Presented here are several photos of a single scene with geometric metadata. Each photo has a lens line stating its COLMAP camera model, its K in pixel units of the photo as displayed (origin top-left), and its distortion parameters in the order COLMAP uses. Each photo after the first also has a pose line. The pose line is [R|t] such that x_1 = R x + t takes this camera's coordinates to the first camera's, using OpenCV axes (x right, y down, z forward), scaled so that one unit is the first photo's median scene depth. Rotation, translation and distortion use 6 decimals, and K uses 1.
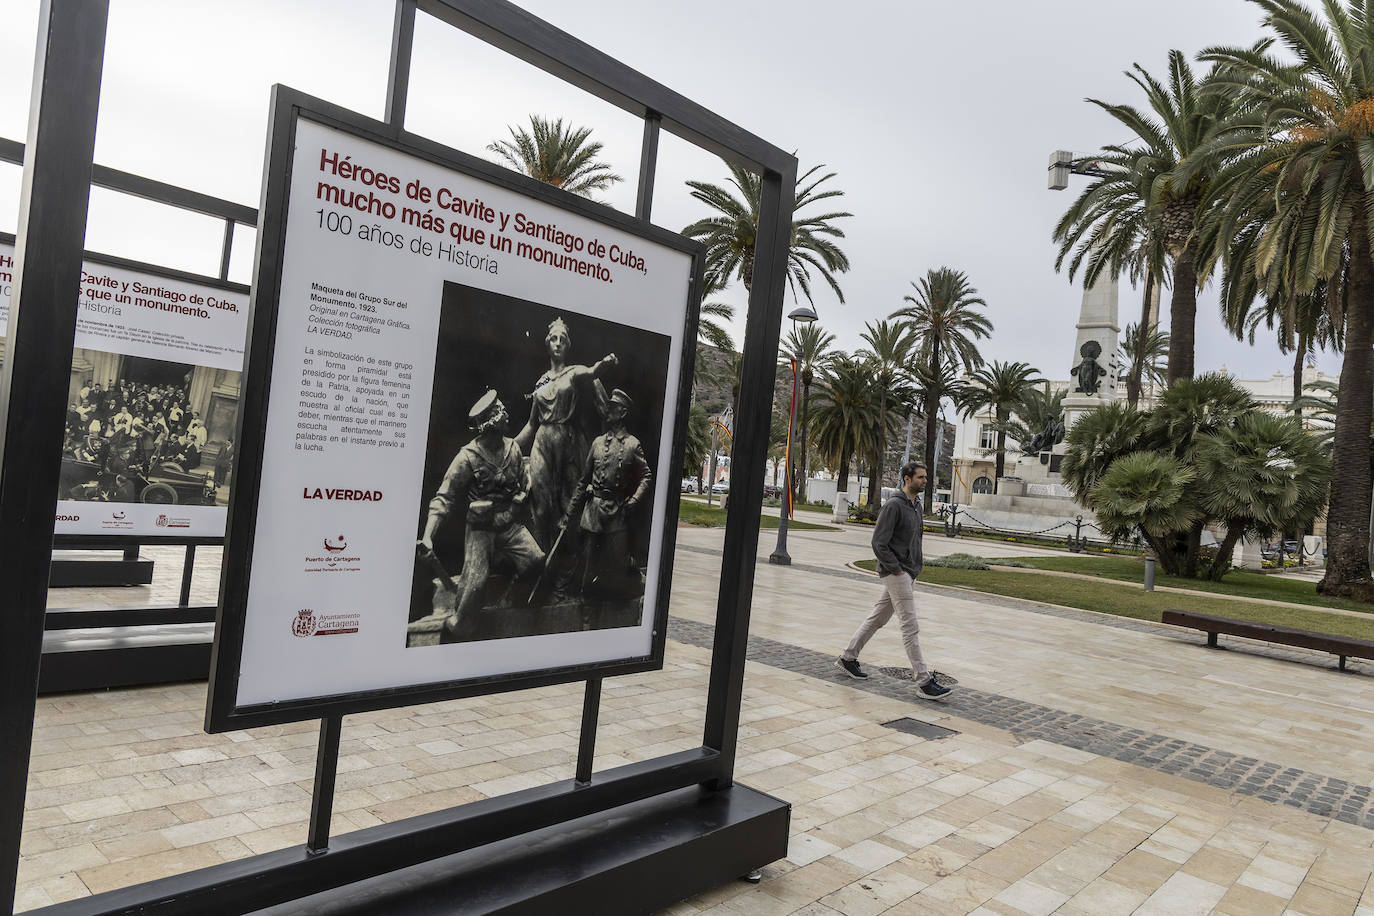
lens RADIAL K [[906.4, 0, 687.0], [0, 906.4, 458.0], [0, 0, 1]] dist [0.004326, -0.001357]
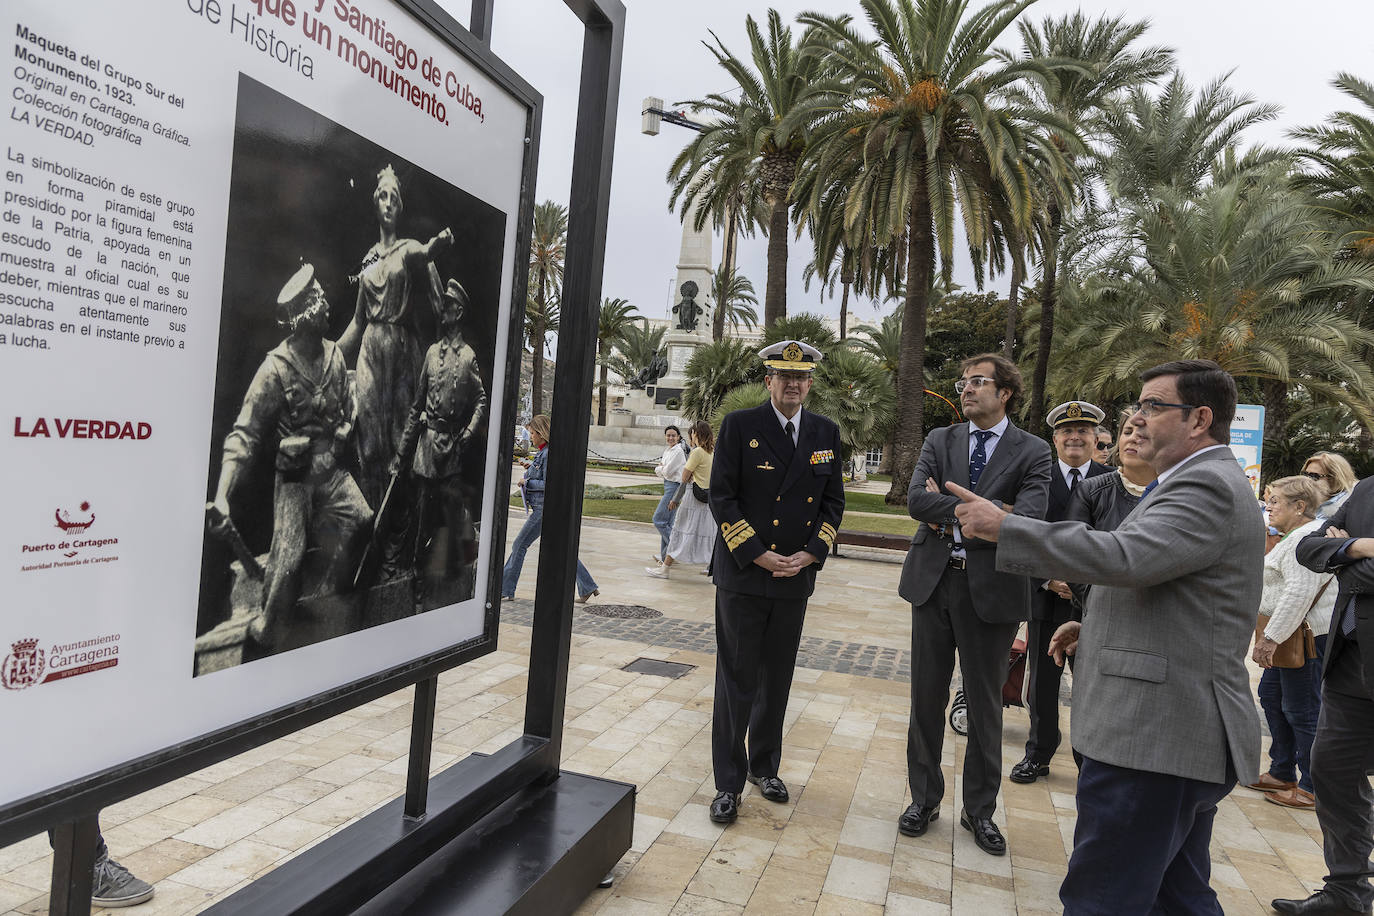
lens RADIAL K [[906.4, 0, 687.0], [0, 906.4, 458.0], [0, 0, 1]] dist [0.004326, -0.001357]
pose [[0.904807, -0.033434, 0.424506, -0.235515], [0.002684, 0.997341, 0.072830, 0.015123], [-0.425813, -0.064758, 0.902491, 0.278879]]
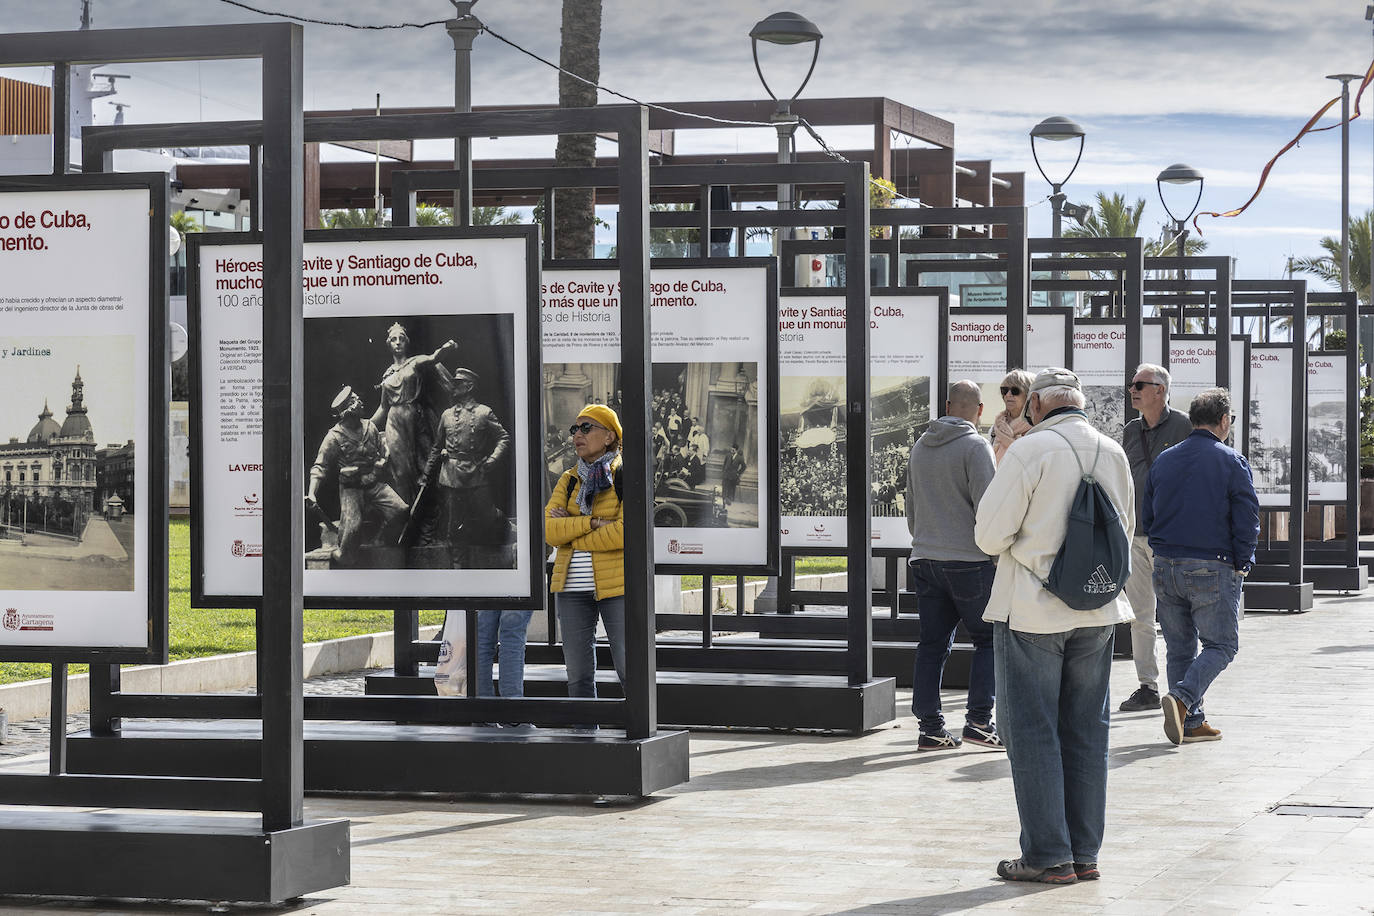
lens RADIAL K [[3534.5, 0, 747.4], [0, 3534.5, 458.3], [0, 0, 1]] dist [0.031489, 0.211637]
pose [[0.441492, -0.094814, -0.892241, 4.584121], [0.062915, 0.995225, -0.074627, 0.448508], [0.895057, -0.023188, 0.445349, -0.809174]]
